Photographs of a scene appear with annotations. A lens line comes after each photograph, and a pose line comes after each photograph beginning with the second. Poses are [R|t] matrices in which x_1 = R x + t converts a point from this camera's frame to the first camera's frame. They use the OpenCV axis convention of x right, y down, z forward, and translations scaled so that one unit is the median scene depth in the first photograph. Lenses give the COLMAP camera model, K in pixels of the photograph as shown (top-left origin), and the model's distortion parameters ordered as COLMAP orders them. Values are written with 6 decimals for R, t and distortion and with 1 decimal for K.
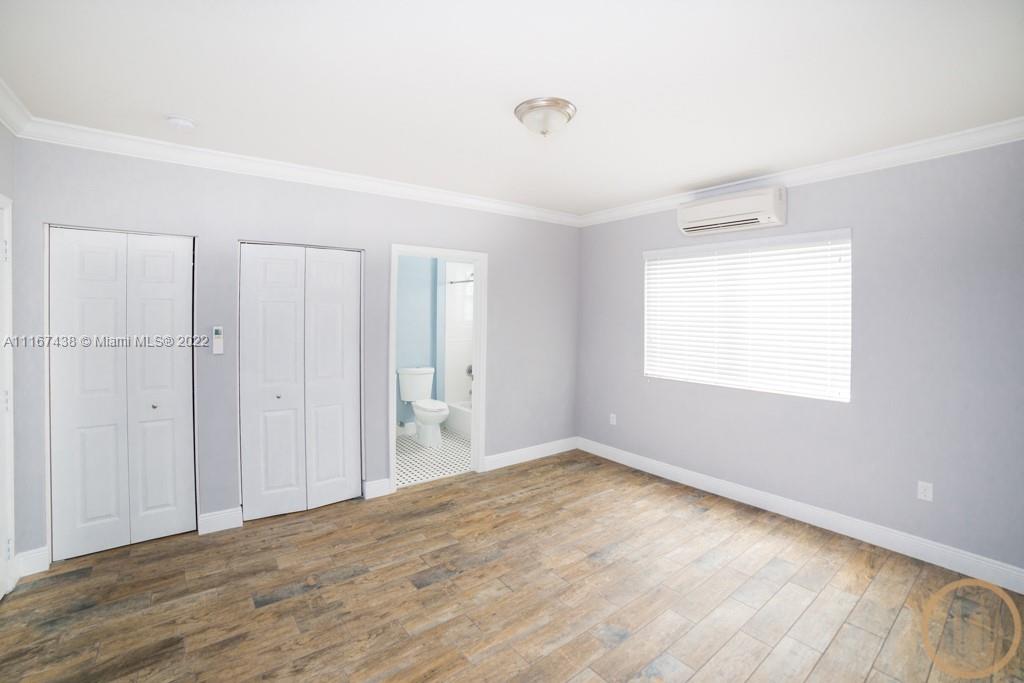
lens RADIAL K [[461.3, 0, 513.7], [0, 461.3, 312.3], [0, 0, 1]] dist [-0.104523, 0.039542]
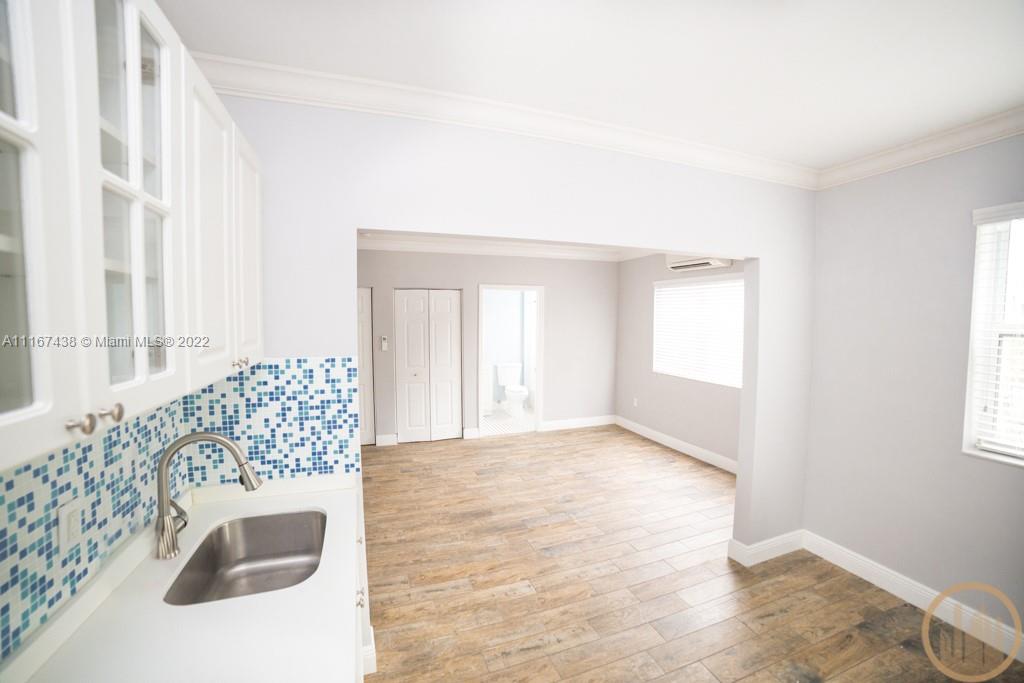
lens RADIAL K [[443.9, 0, 484.4], [0, 443.9, 343.4], [0, 0, 1]] dist [-0.099681, 0.035205]
pose [[0.934689, 0.010275, -0.355319, 0.345688], [0.012760, 0.997968, 0.062424, -0.044445], [0.355239, -0.062881, 0.932658, -0.521751]]
